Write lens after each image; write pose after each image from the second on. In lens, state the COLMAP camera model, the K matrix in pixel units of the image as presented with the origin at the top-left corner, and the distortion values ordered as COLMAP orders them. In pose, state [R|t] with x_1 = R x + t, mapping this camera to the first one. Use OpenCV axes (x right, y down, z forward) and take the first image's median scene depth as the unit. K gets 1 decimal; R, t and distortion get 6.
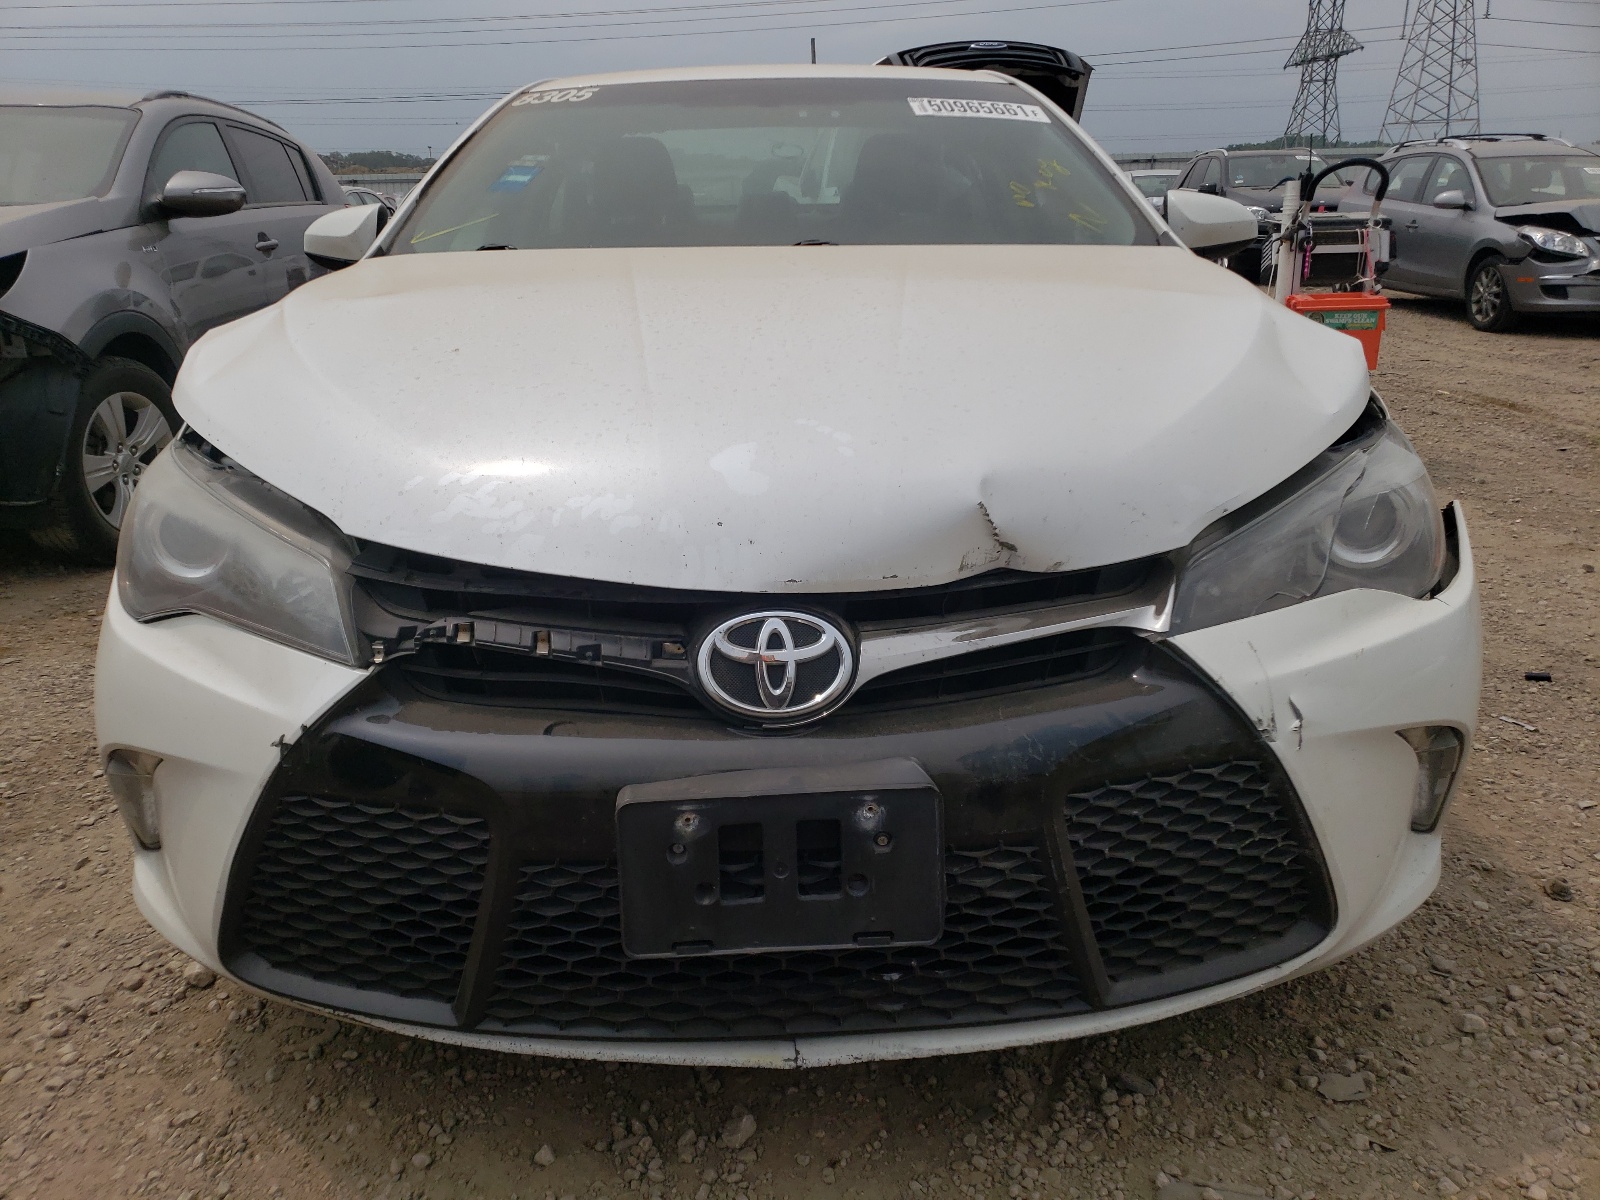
lens RADIAL K [[1324.8, 0, 792.0], [0, 1324.8, 604.8], [0, 0, 1]] dist [0.026860, -0.002561]
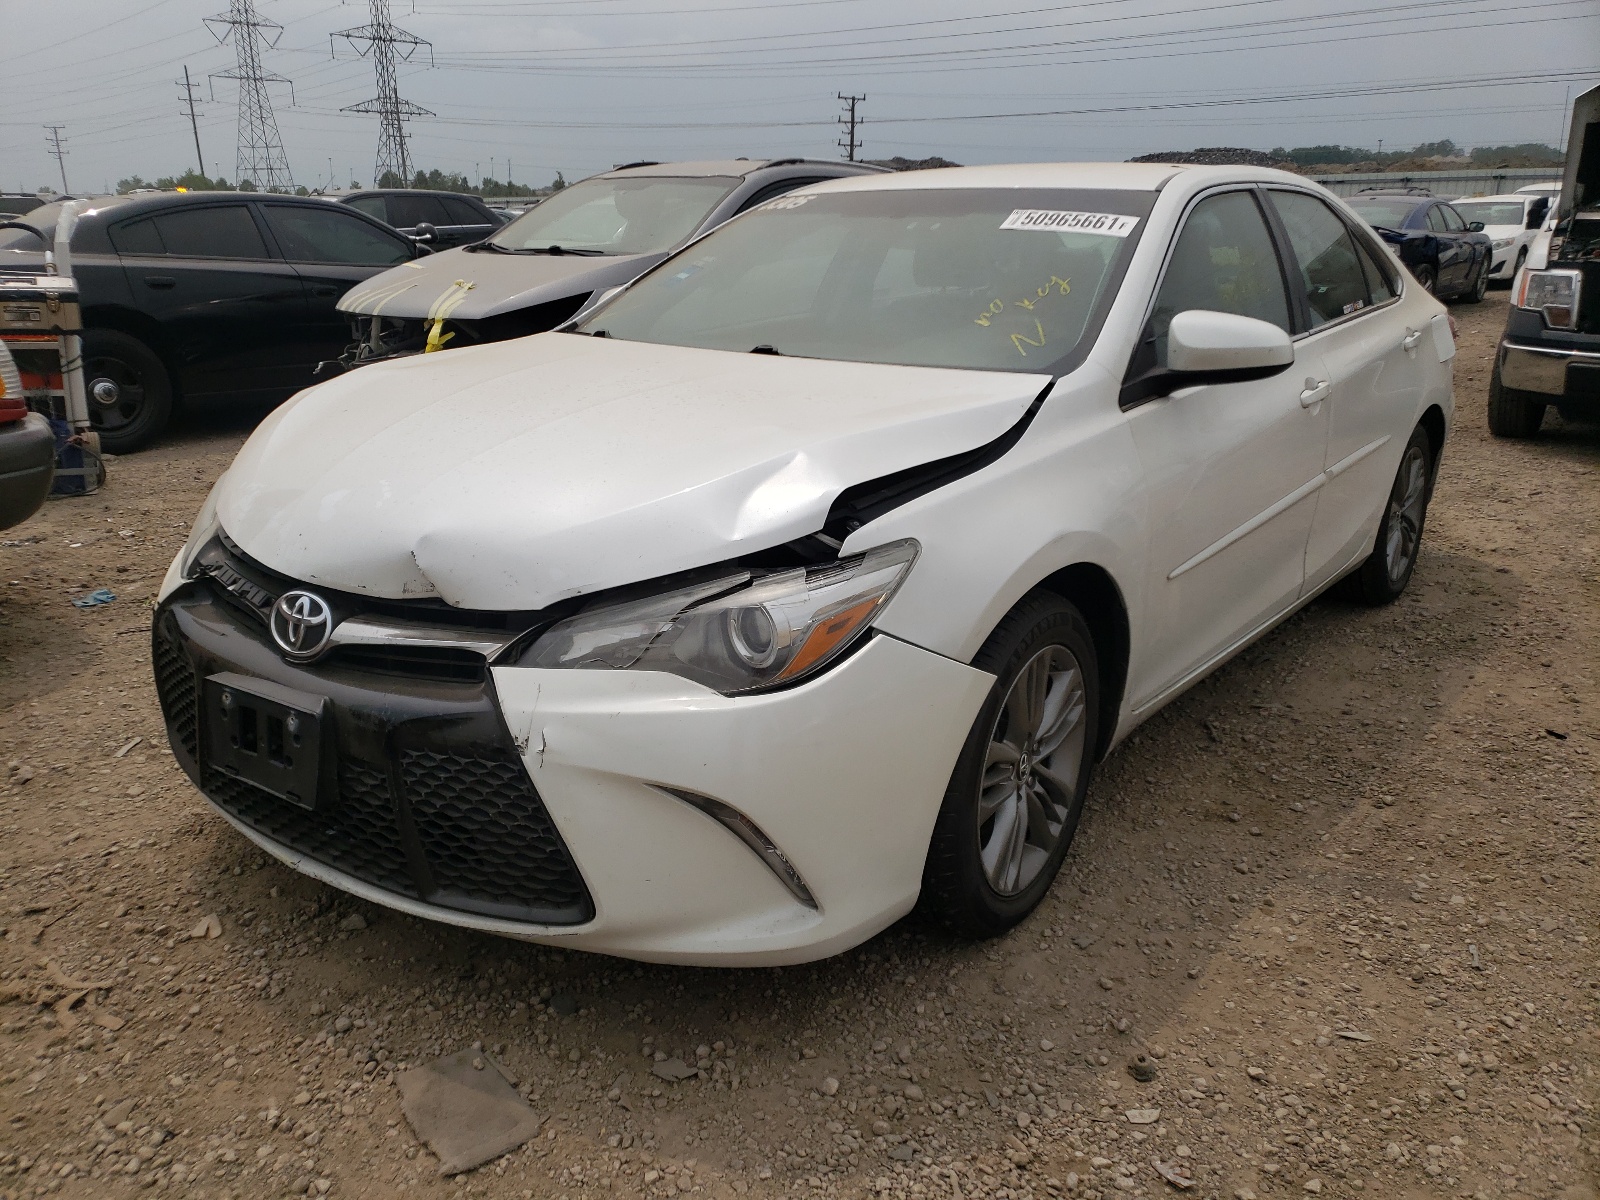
lens RADIAL K [[1324.8, 0, 799.4], [0, 1324.8, 595.4], [0, 0, 1]] dist [0.026860, -0.002561]
pose [[0.762601, 0.194174, -0.617038, 1.409684], [-0.190580, 0.978988, 0.072536, -0.218292], [0.618158, 0.062279, 0.783583, 0.076274]]
